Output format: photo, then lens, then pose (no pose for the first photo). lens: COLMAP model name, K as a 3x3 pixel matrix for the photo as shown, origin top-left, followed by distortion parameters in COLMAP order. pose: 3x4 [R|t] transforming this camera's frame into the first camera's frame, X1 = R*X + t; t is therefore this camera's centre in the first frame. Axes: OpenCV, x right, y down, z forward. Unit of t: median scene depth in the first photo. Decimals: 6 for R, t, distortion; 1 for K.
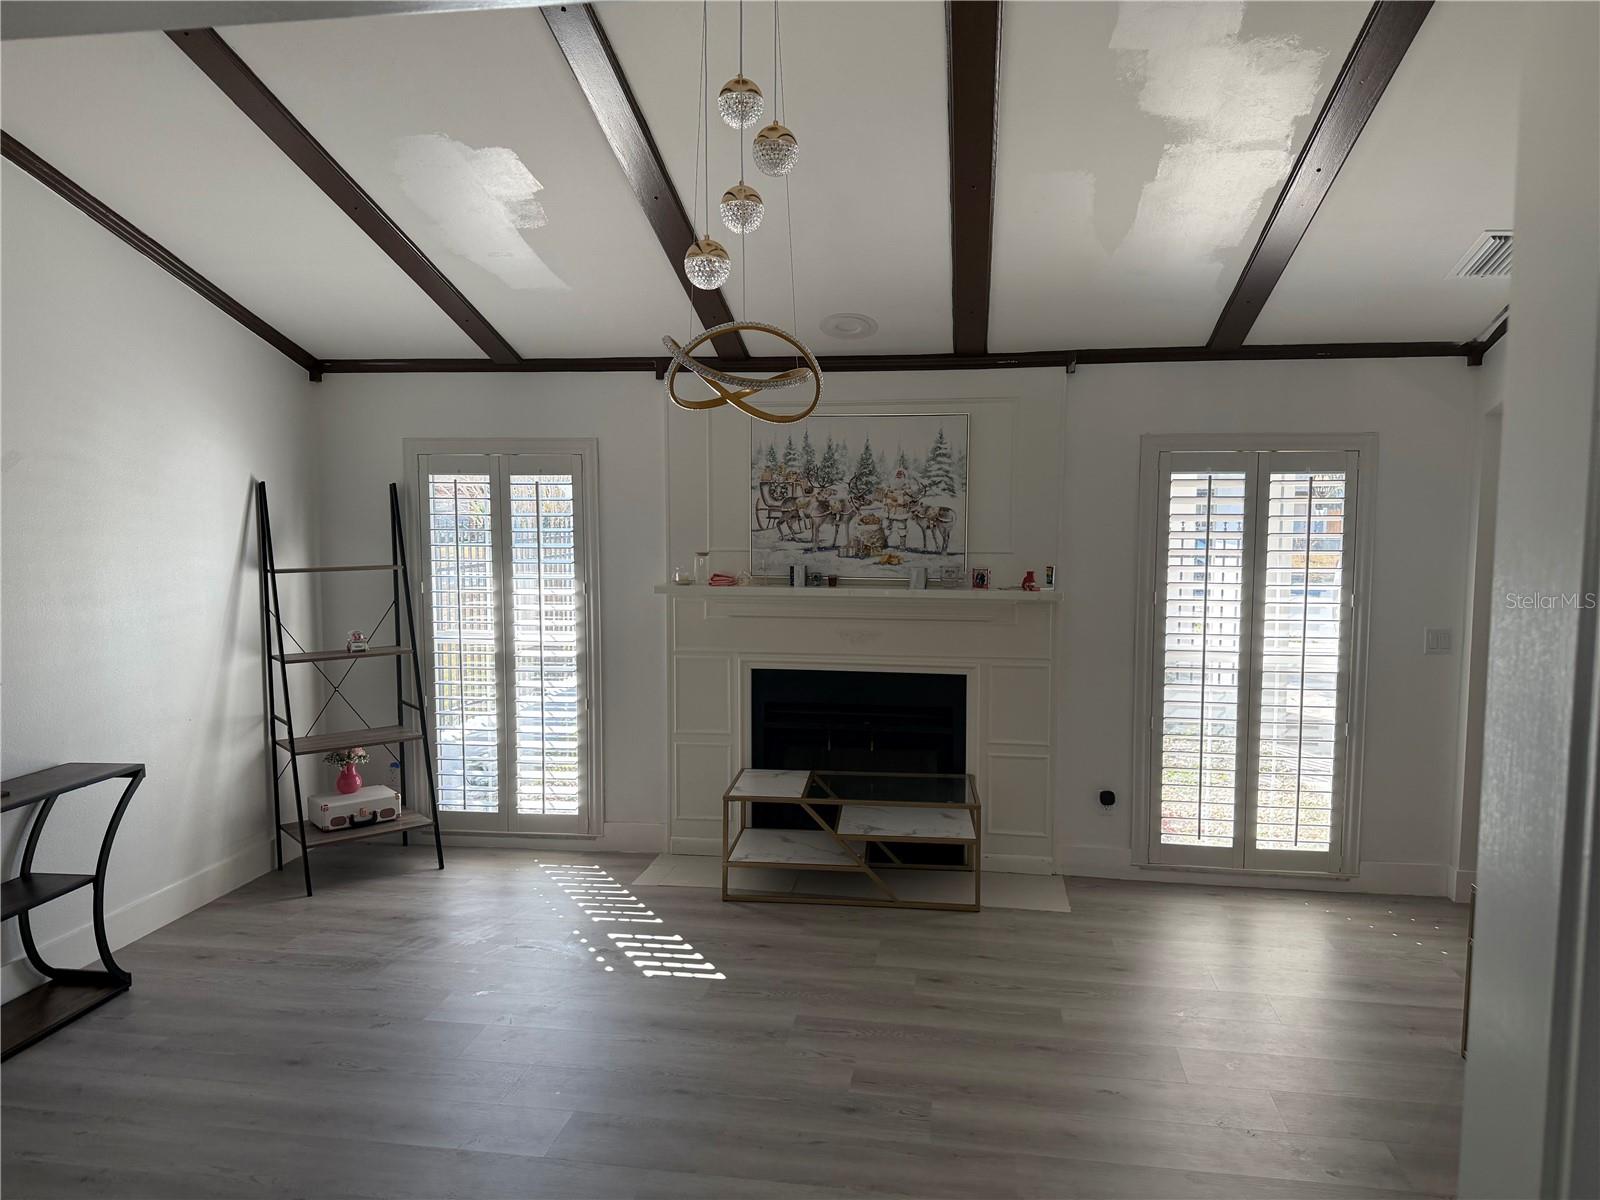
lens RADIAL K [[1115.1, 0, 795.6], [0, 1115.1, 606.5], [0, 0, 1]] dist [0.187370, -0.419323]
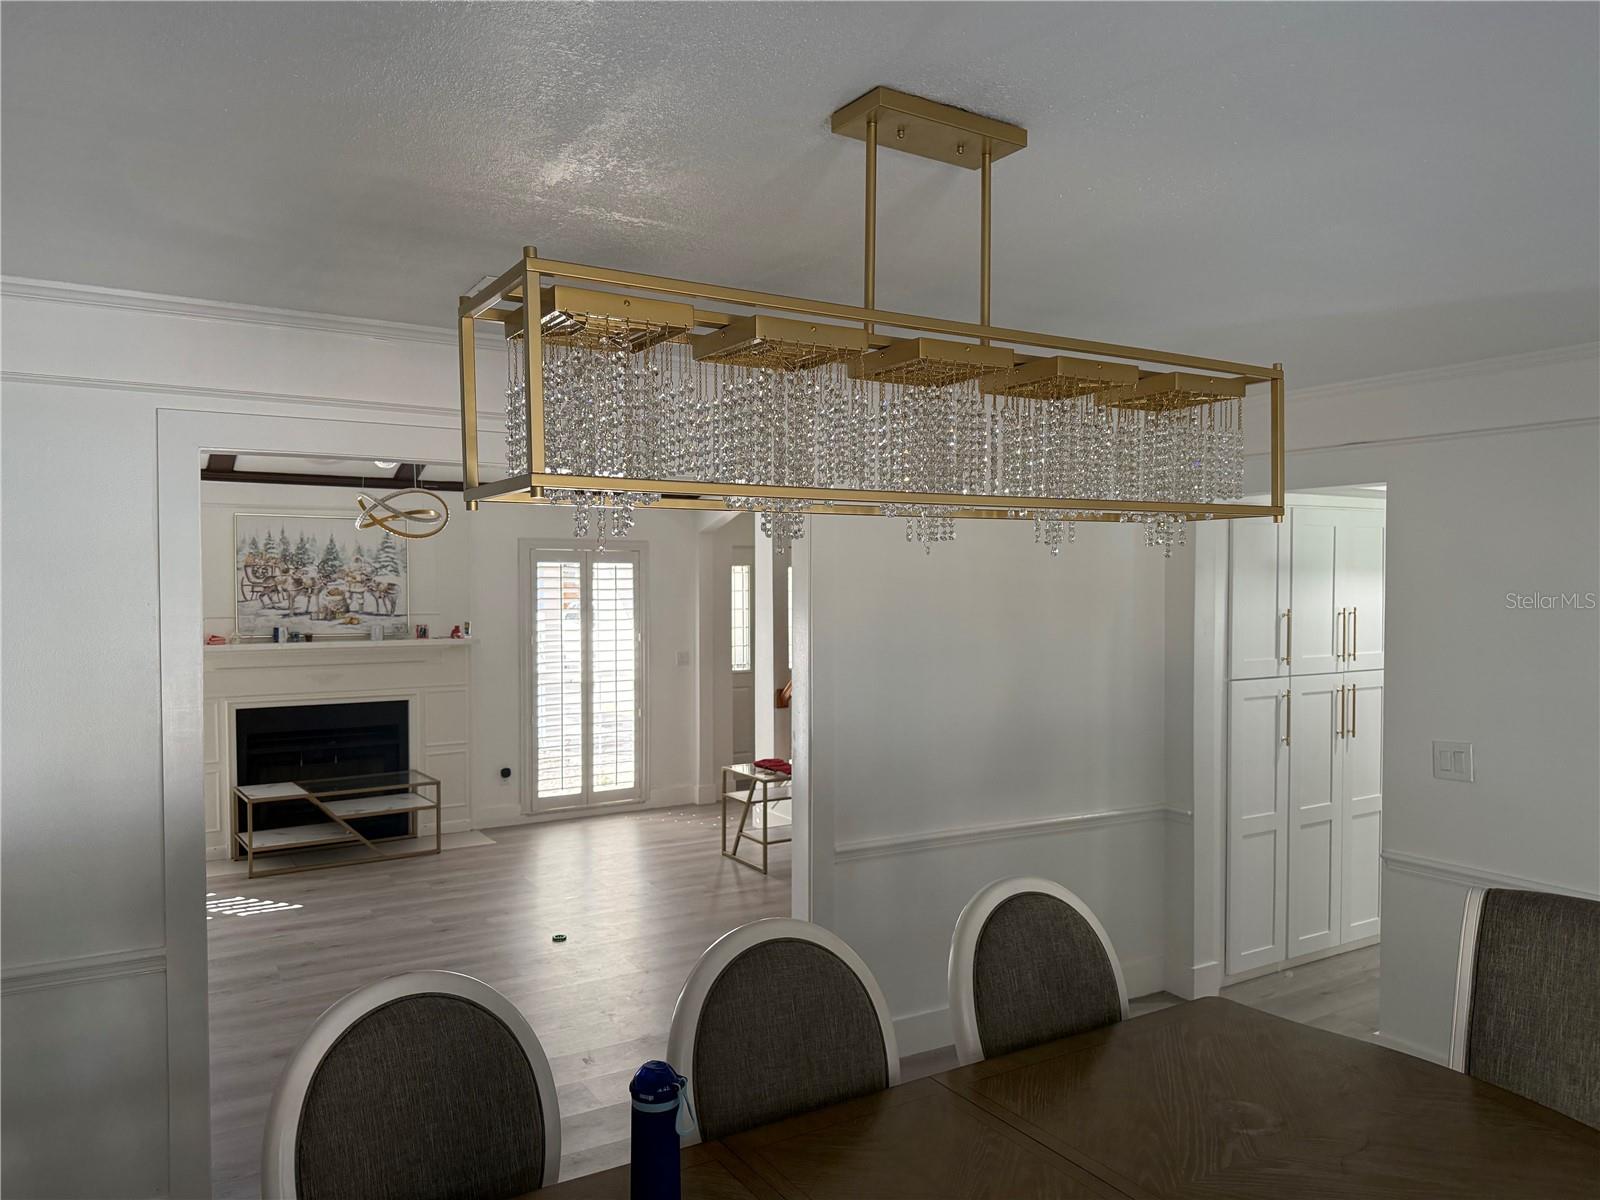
lens RADIAL K [[1115.1, 0, 795.6], [0, 1115.1, 606.5], [0, 0, 1]] dist [0.187370, -0.419323]
pose [[0.770273, -0.018611, 0.637442, -0.391938], [0.060892, 0.997153, -0.044467, 0.036862], [-0.634800, 0.073067, 0.769214, -0.439246]]
